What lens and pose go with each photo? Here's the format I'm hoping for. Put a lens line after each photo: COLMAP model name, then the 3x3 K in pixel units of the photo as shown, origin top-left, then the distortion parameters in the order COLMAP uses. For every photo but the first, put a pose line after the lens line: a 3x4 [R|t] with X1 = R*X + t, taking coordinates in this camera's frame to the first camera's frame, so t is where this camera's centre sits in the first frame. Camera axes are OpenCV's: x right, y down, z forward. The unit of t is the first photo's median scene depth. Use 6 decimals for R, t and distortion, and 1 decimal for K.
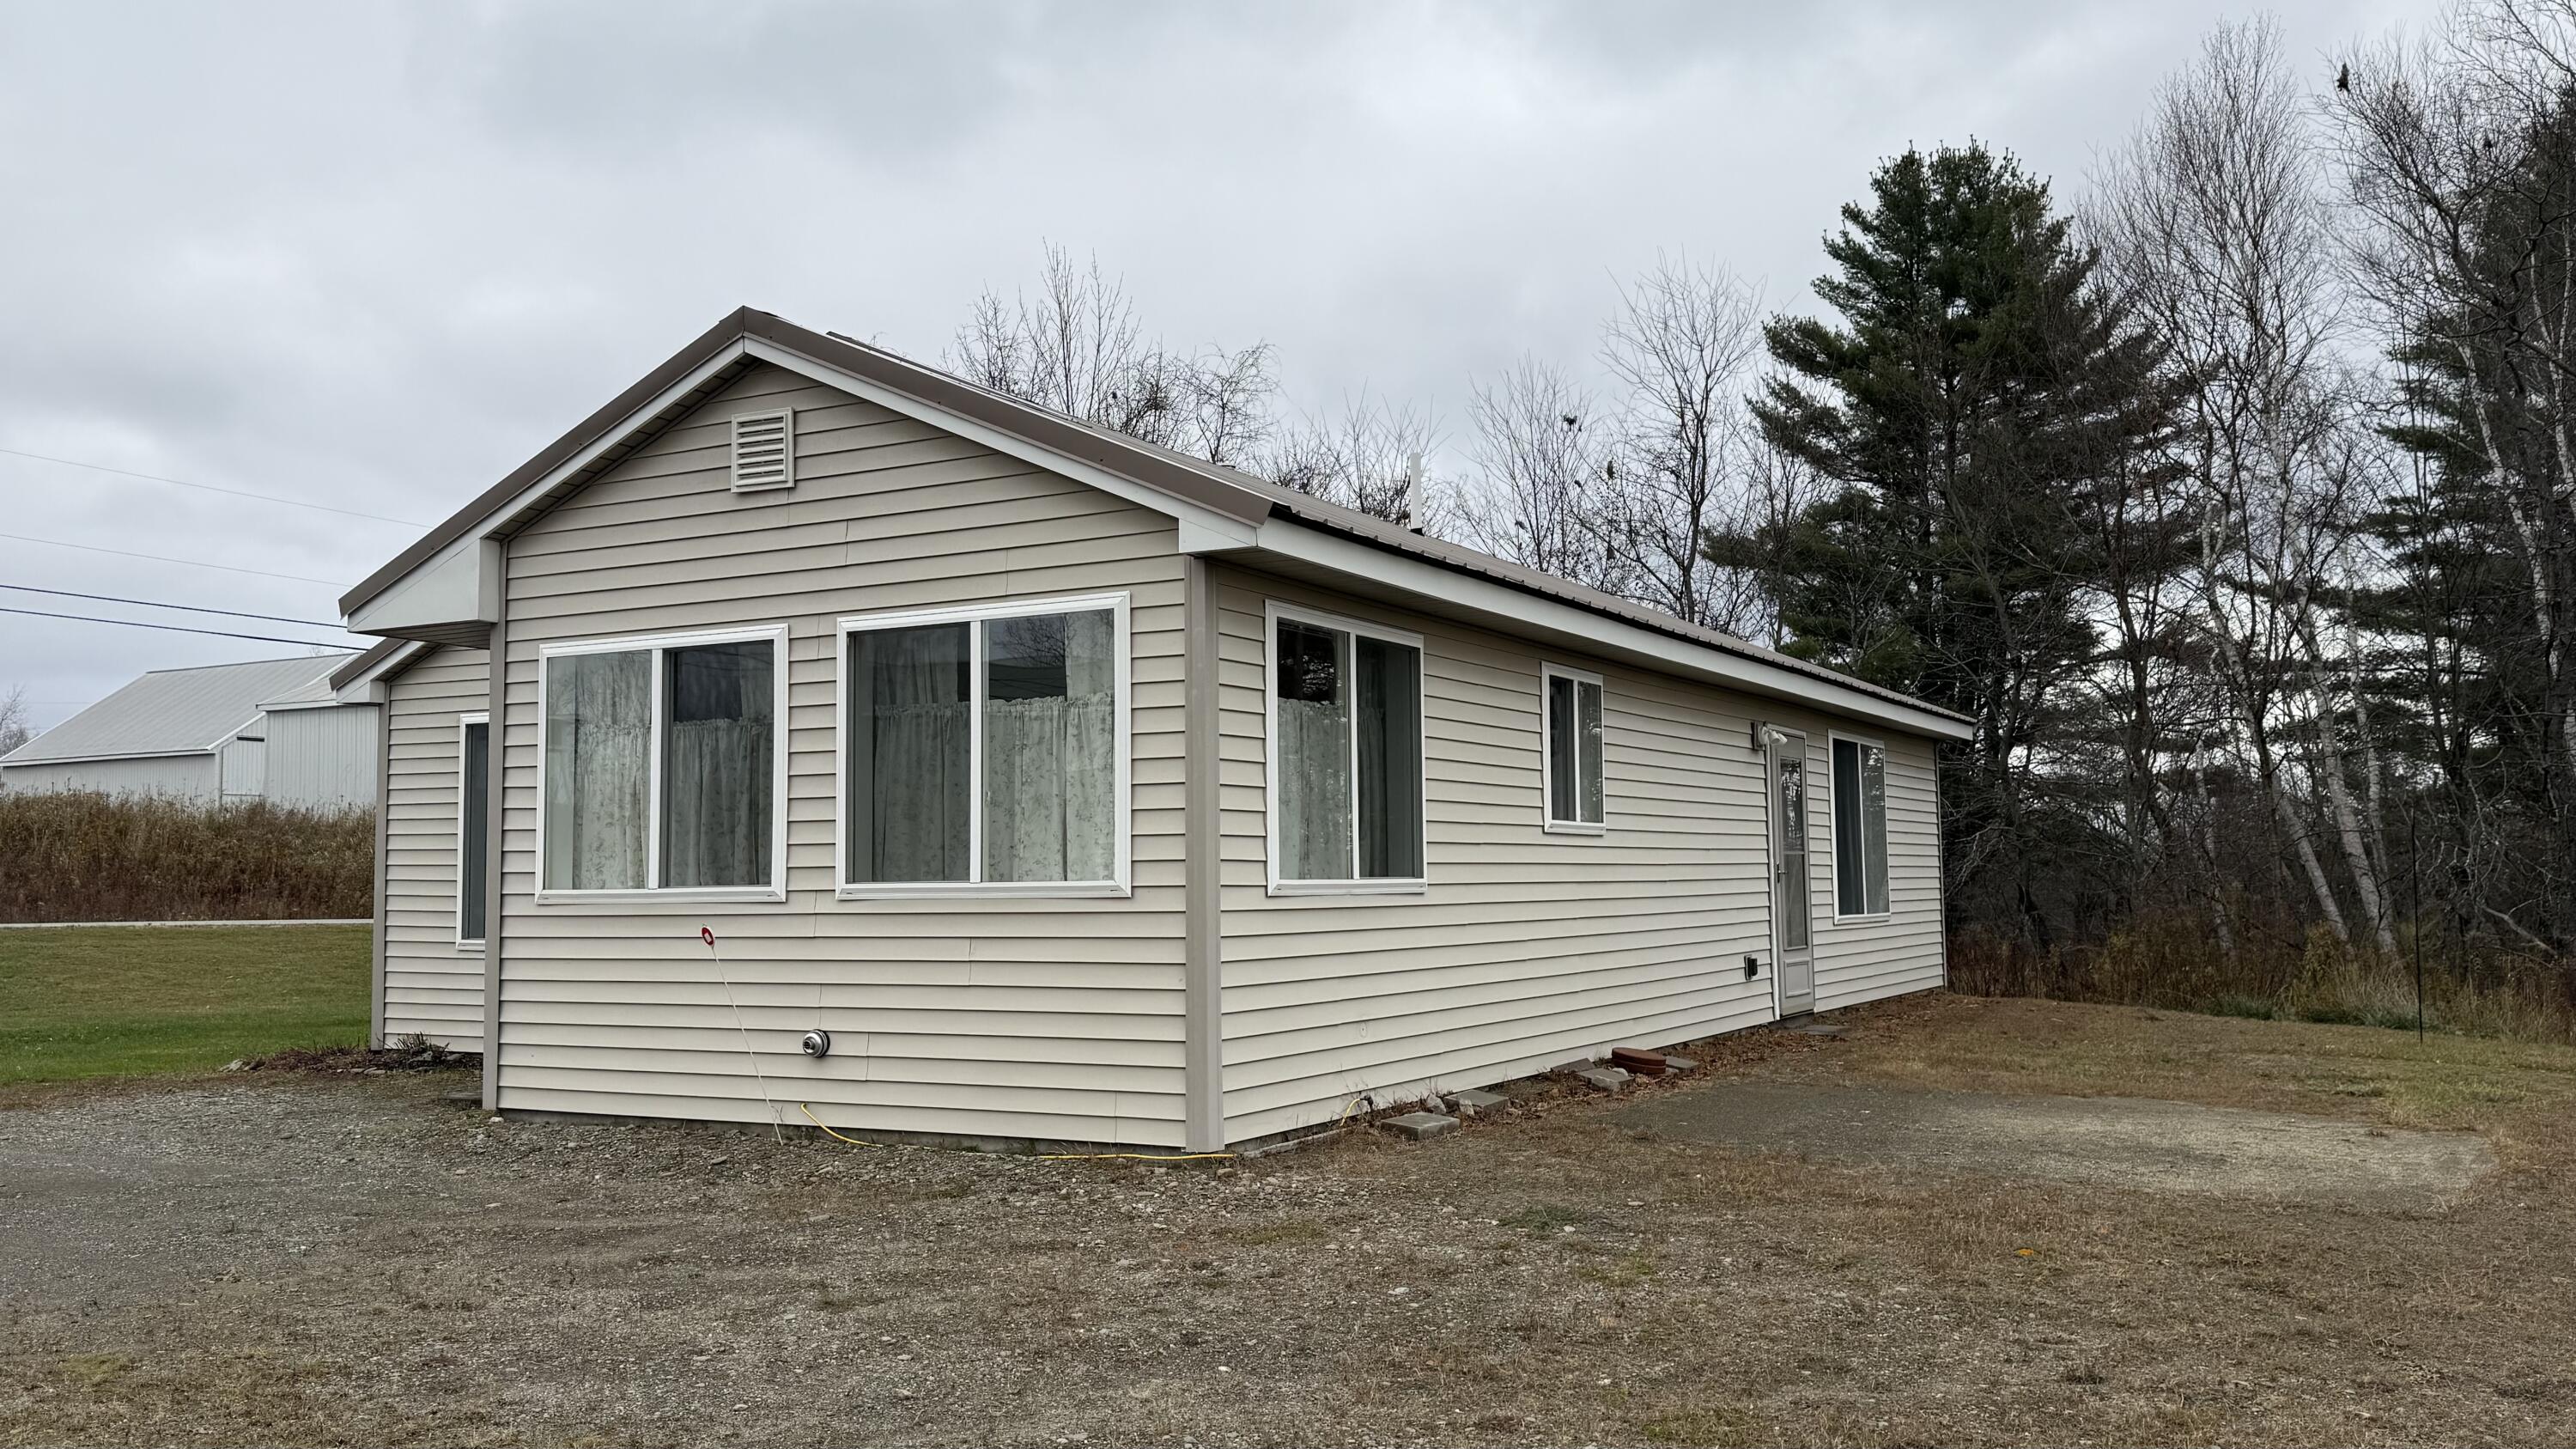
lens RADIAL K [[2132.8, 0, 1288.0], [0, 2132.8, 724.5], [0, 0, 1]] dist [-0.000019, 0.000129]
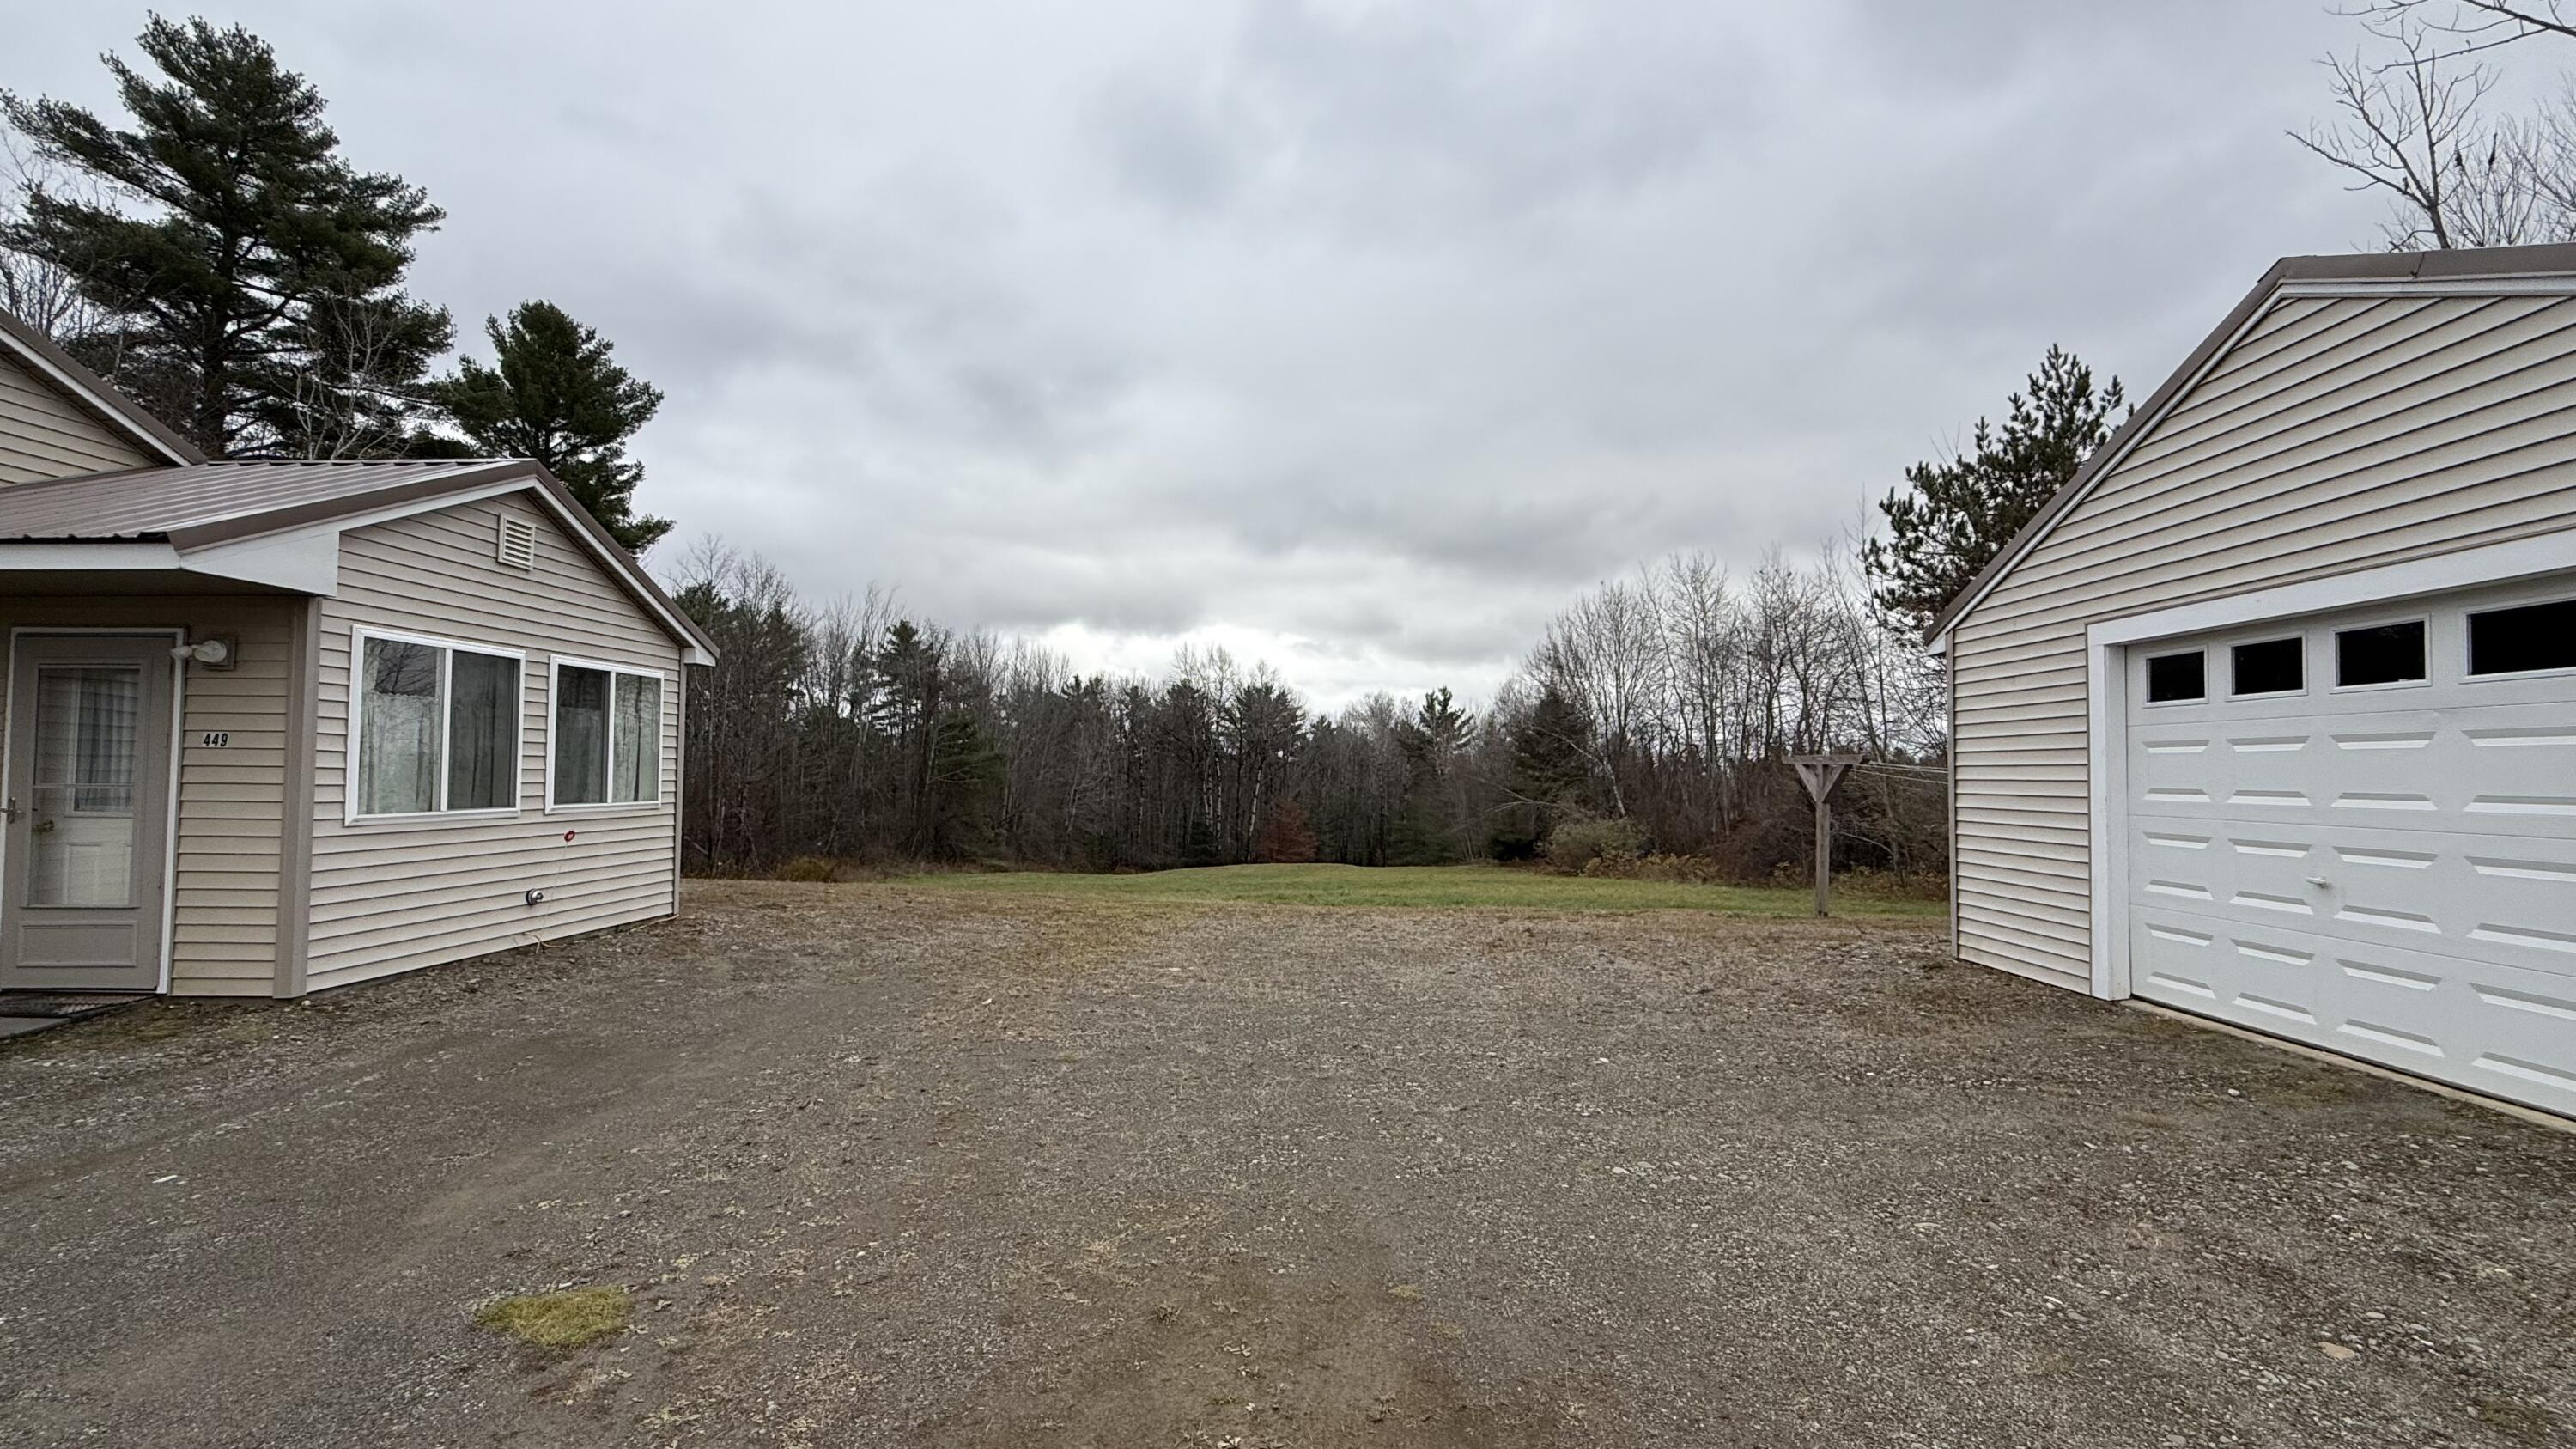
lens RADIAL K [[1119.2, 0, 1288.0], [0, 1119.2, 724.5], [0, 0, 1]] dist [0.001561, -0.000326]
pose [[-0.445141, 0.049058, 0.894115, -1.296574], [-0.064761, 0.994120, -0.086787, 0.048150], [-0.893115, -0.096537, -0.439347, 0.849601]]
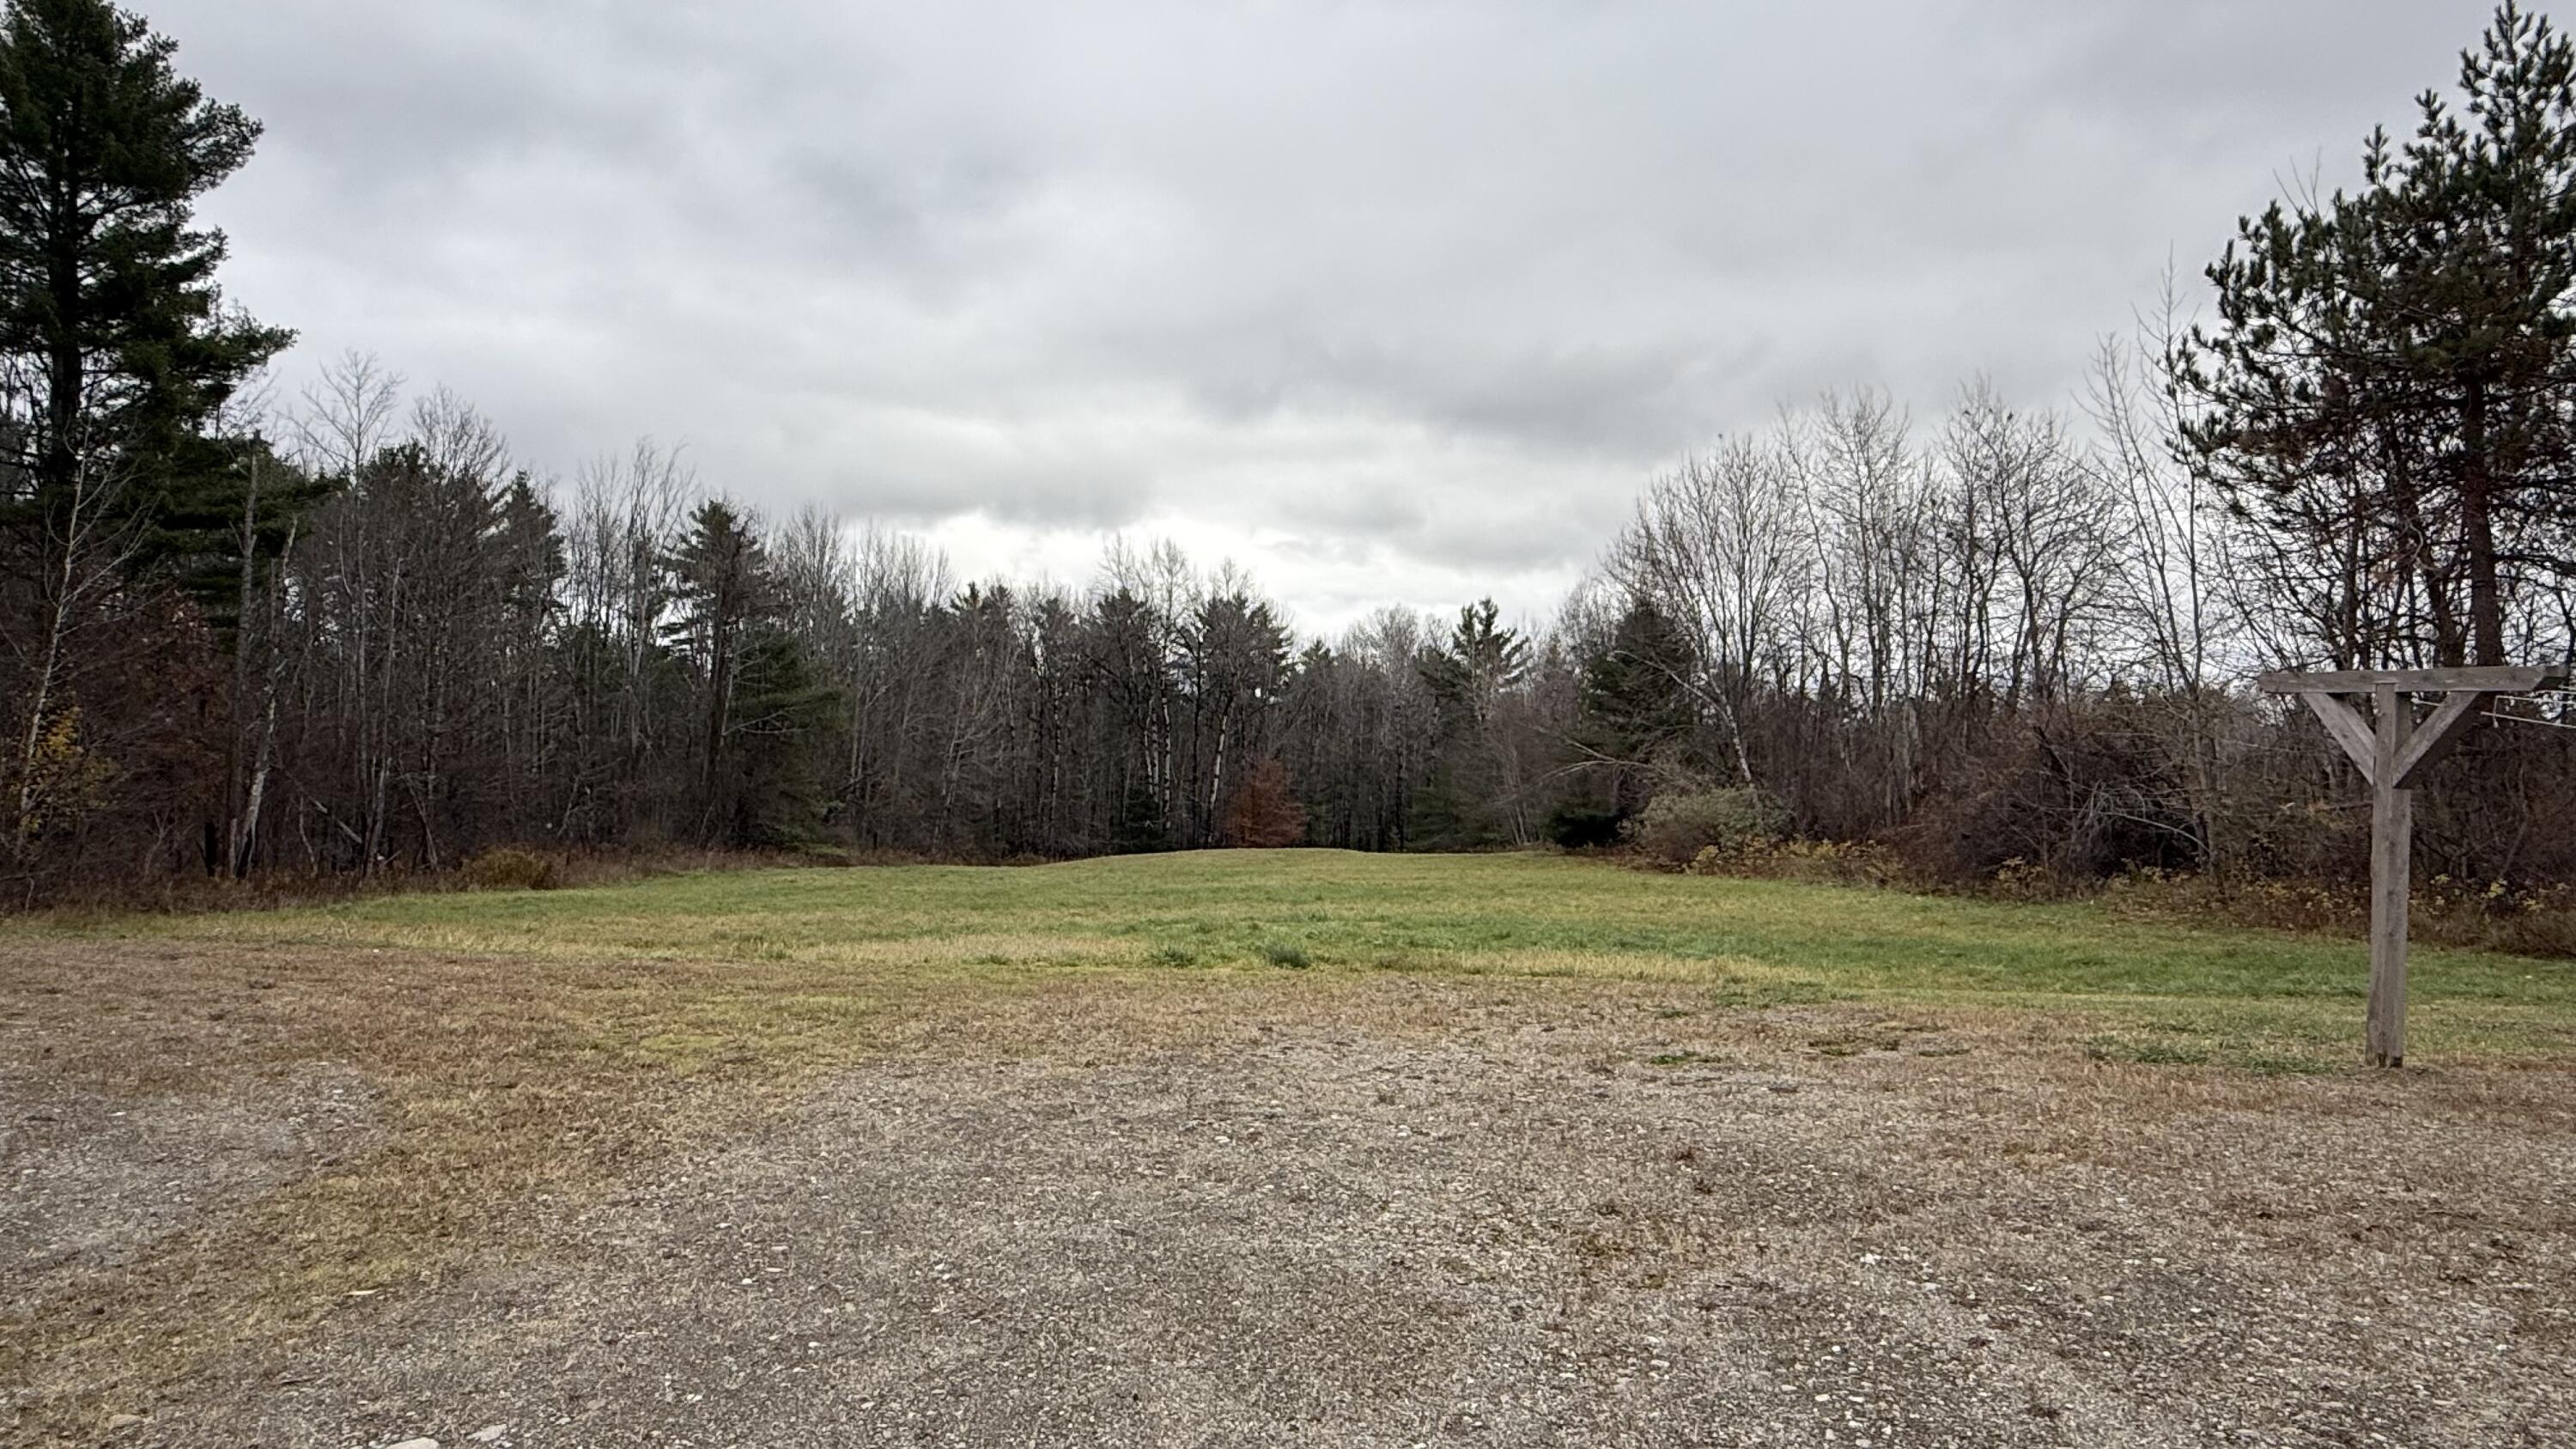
lens RADIAL K [[1530.8, 0, 1286.4], [0, 1530.8, 716.6], [0, 0, 1]] dist [0.001833, -0.000389]
pose [[-0.452218, 0.012534, 0.891820, -1.198014], [-0.063648, 0.996898, -0.046285, 0.042290], [-0.889634, -0.077694, -0.450017, 0.779561]]
